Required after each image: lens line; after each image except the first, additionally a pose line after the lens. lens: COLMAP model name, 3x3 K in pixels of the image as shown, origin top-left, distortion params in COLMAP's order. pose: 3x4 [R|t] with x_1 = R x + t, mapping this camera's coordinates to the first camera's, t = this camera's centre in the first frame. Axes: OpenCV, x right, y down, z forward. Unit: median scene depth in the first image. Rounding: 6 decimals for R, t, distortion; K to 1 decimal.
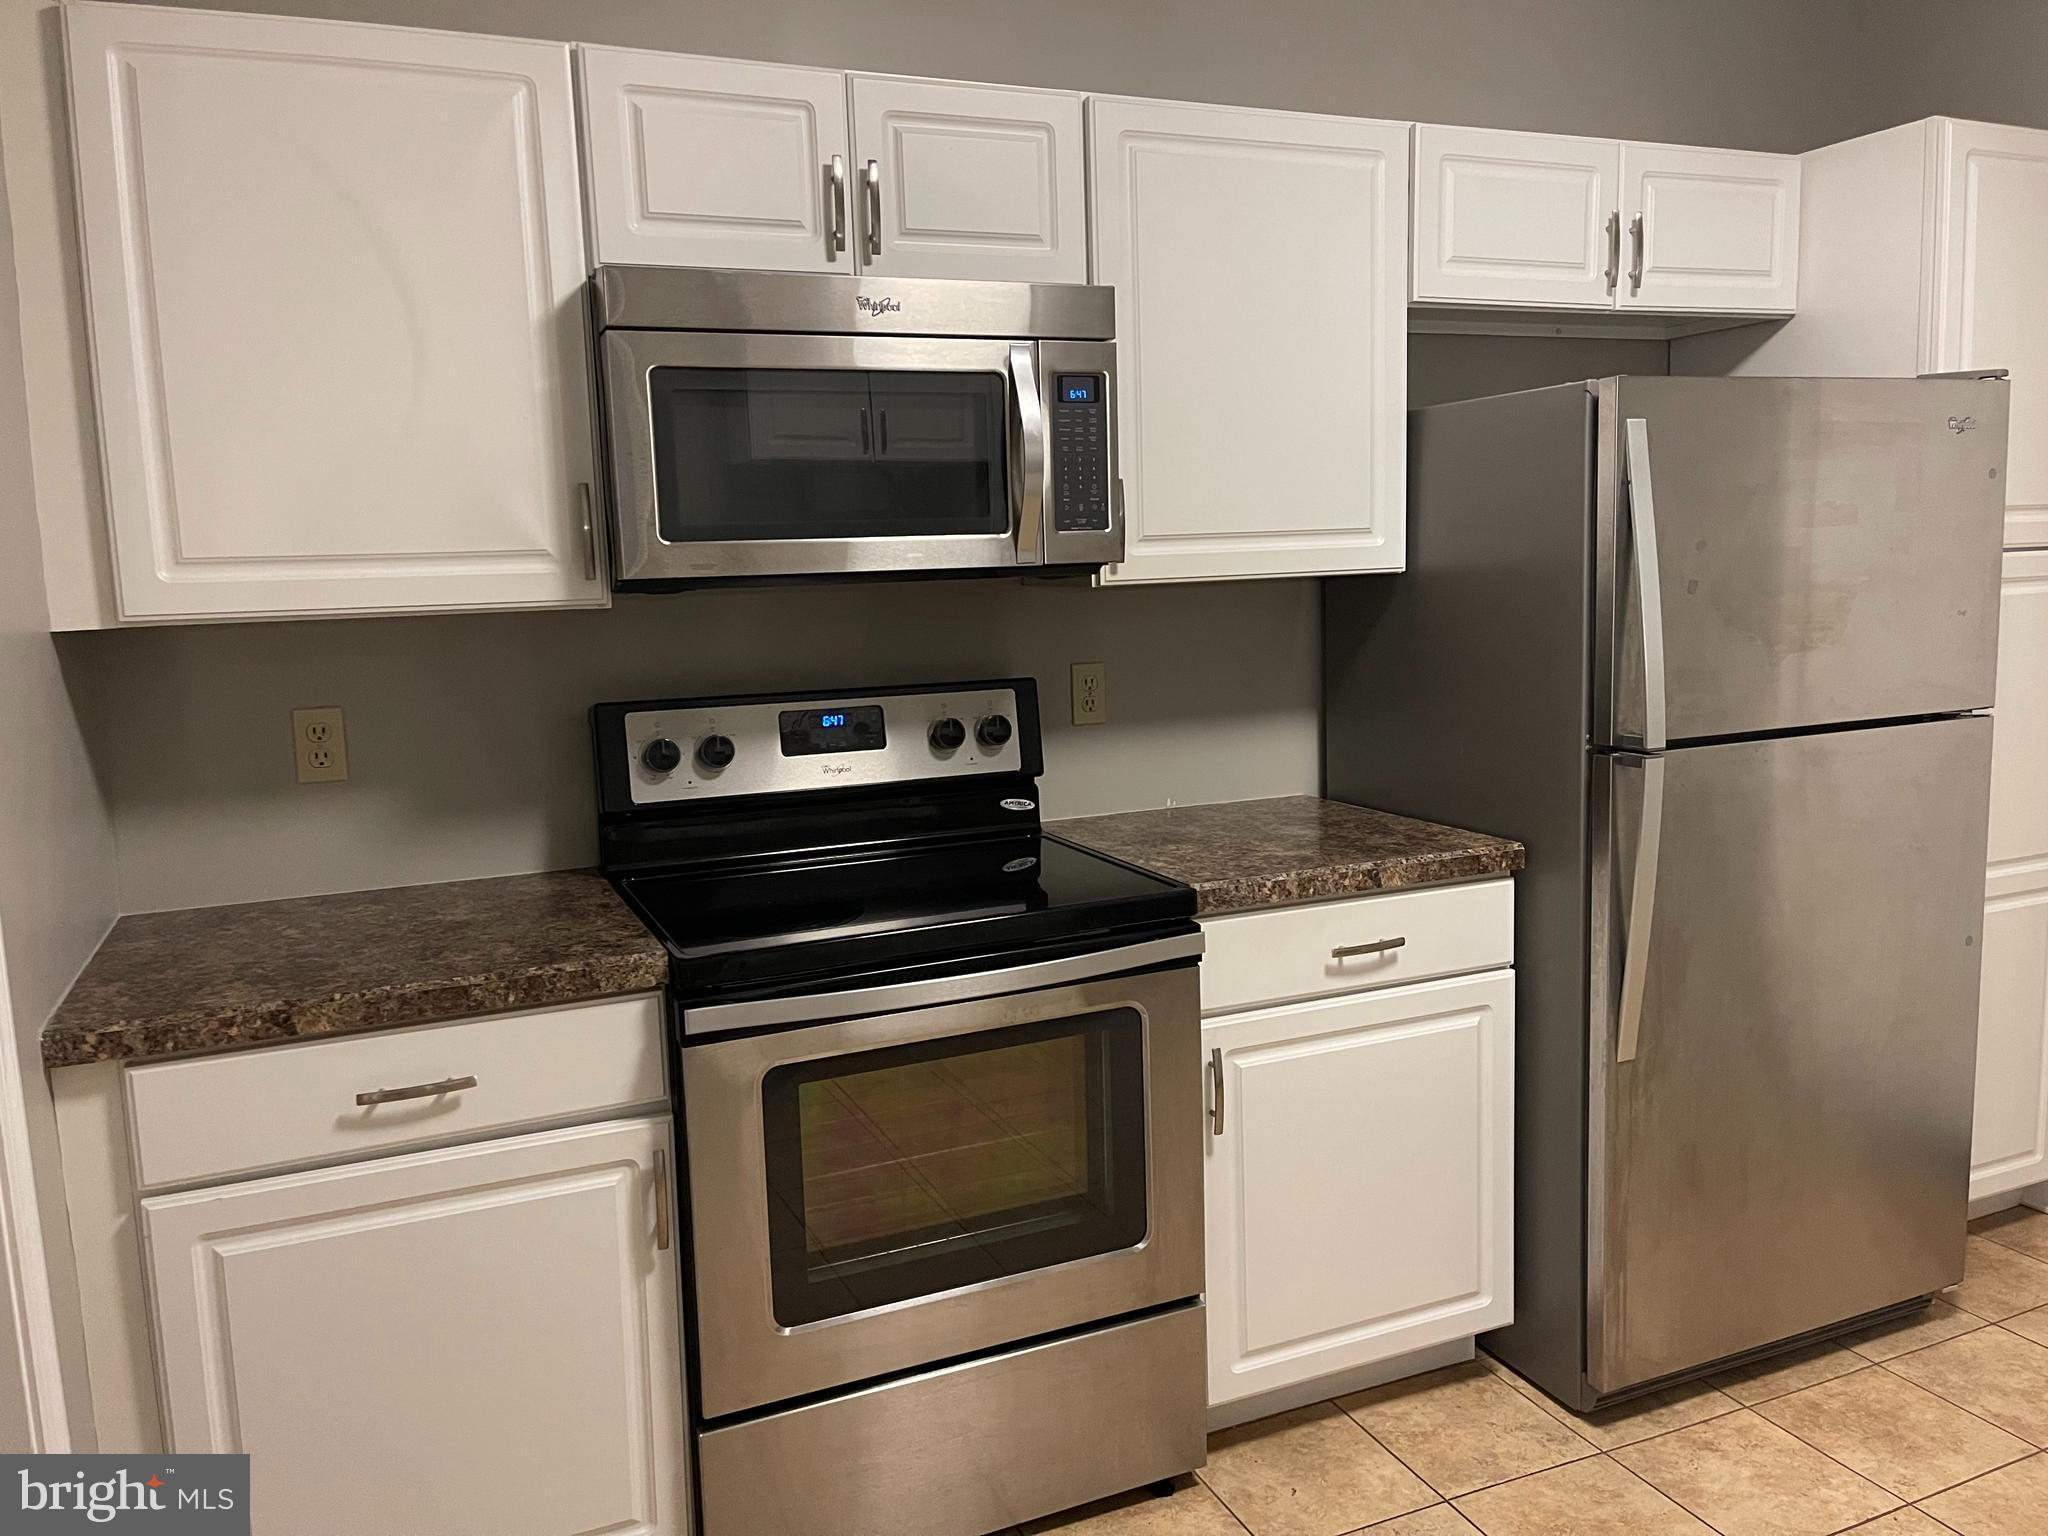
lens RADIAL K [[1550.7, 0, 1024.0], [0, 1550.7, 768.0], [0, 0, 1]] dist [0.048025, -0.073821]
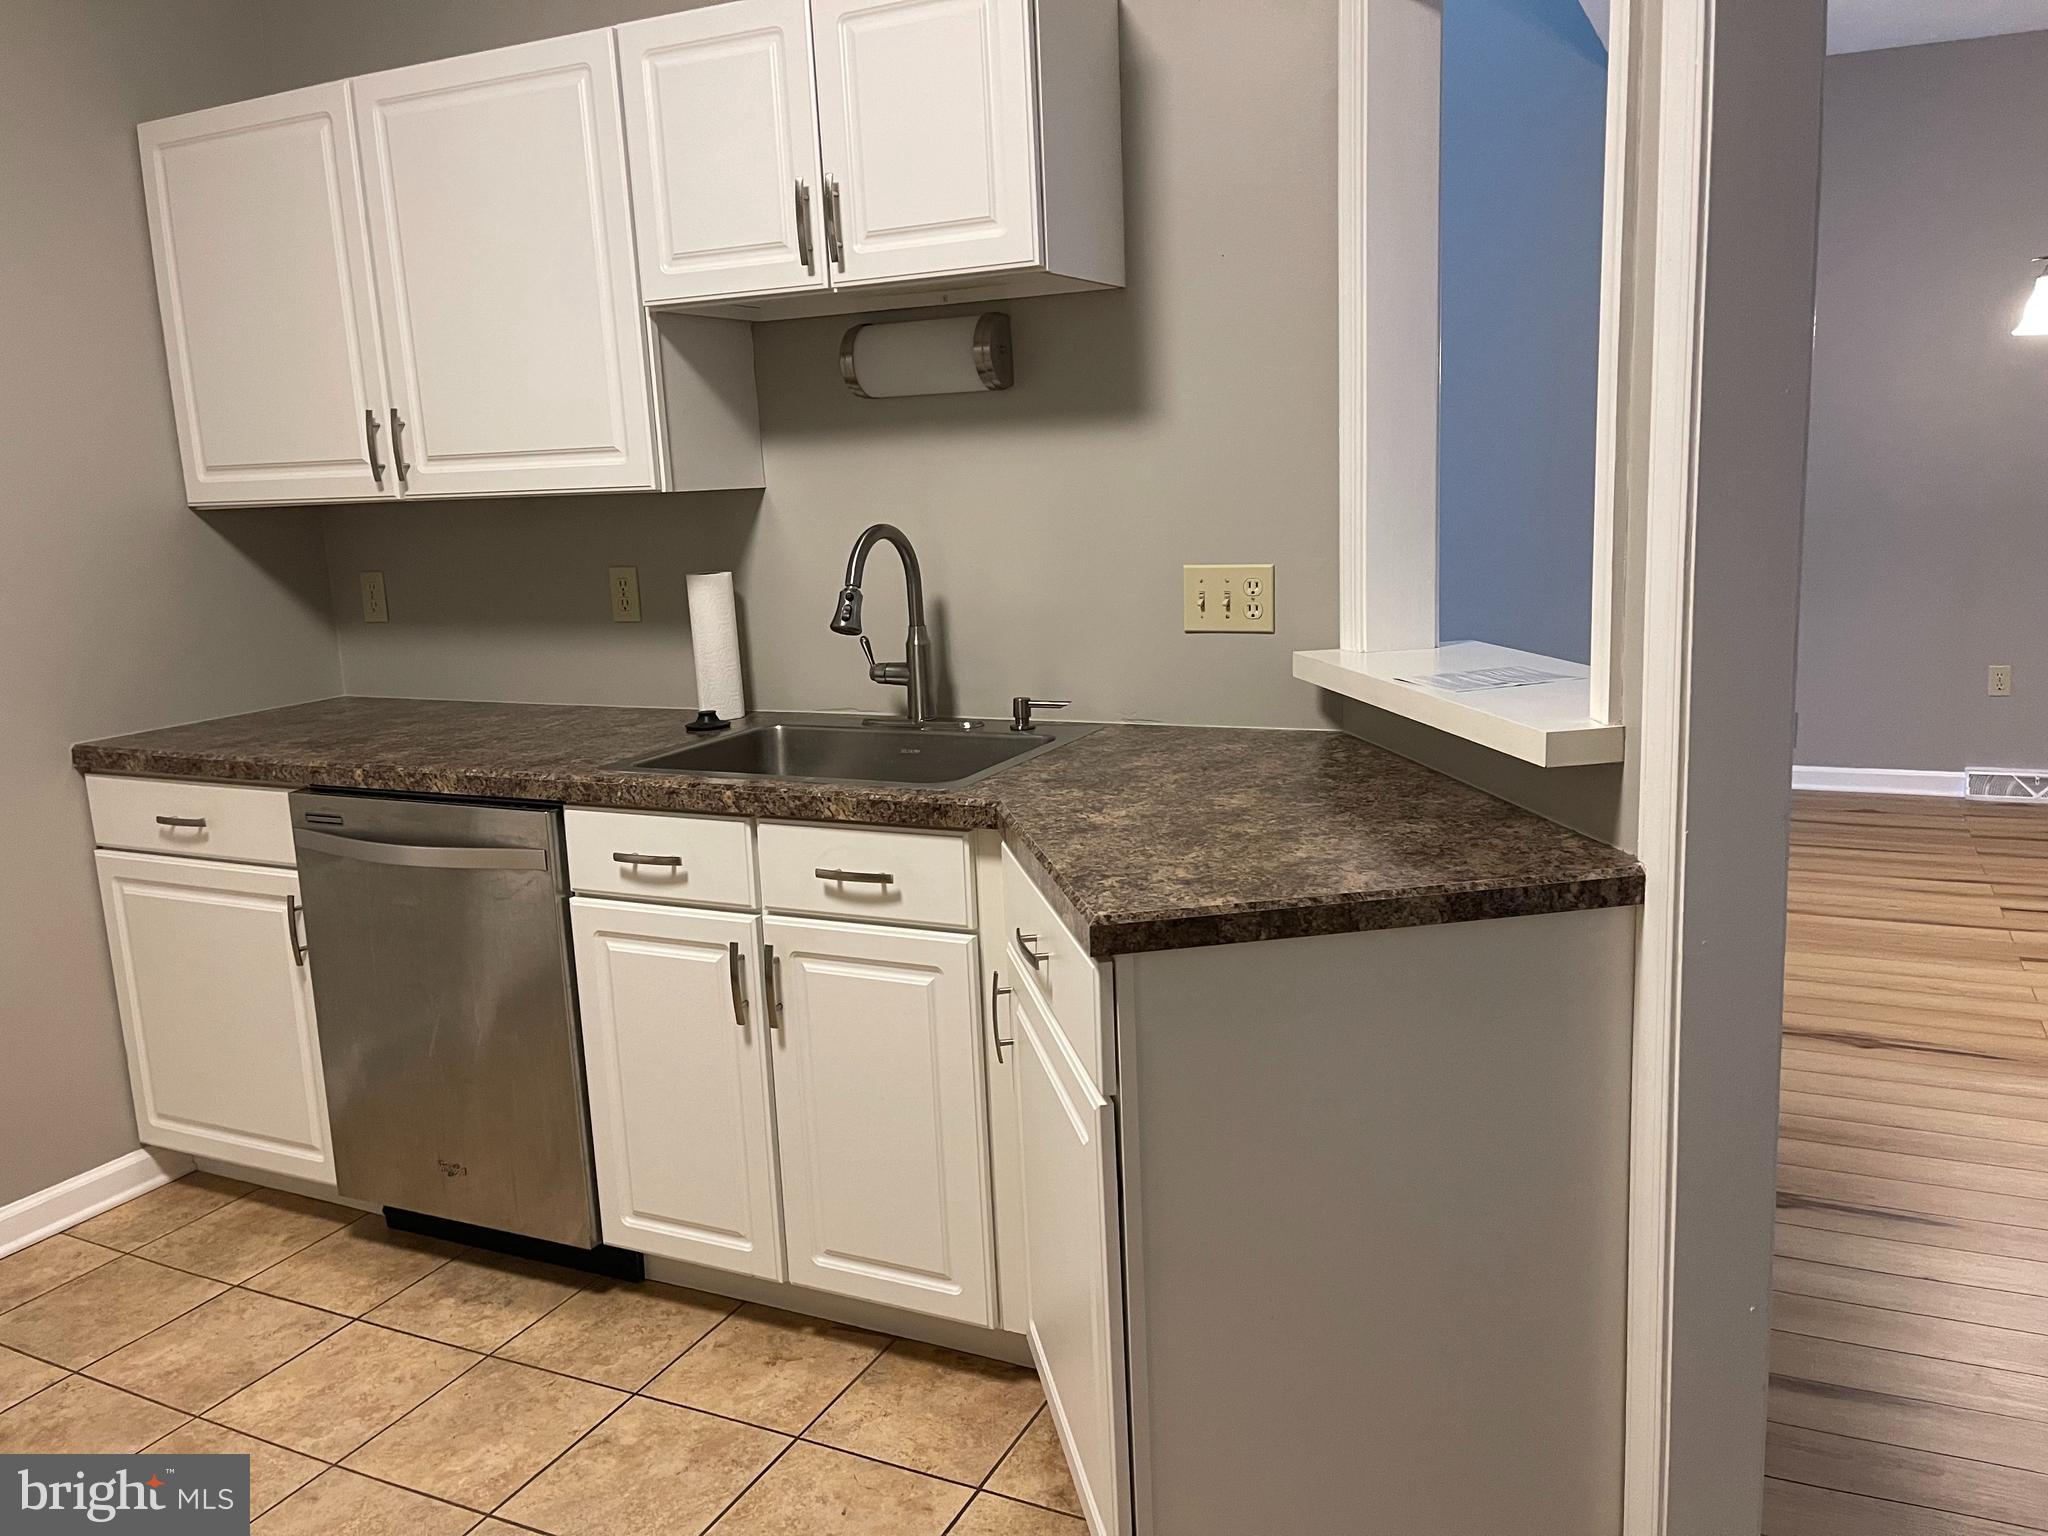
lens RADIAL K [[1550.7, 0, 1024.0], [0, 1550.7, 768.0], [0, 0, 1]] dist [0.048025, -0.073821]
pose [[0.649413, 0.145642, -0.746359, 0.903751], [-0.075601, 0.988991, 0.127207, -0.071757], [0.756668, -0.026185, 0.653274, 0.425874]]
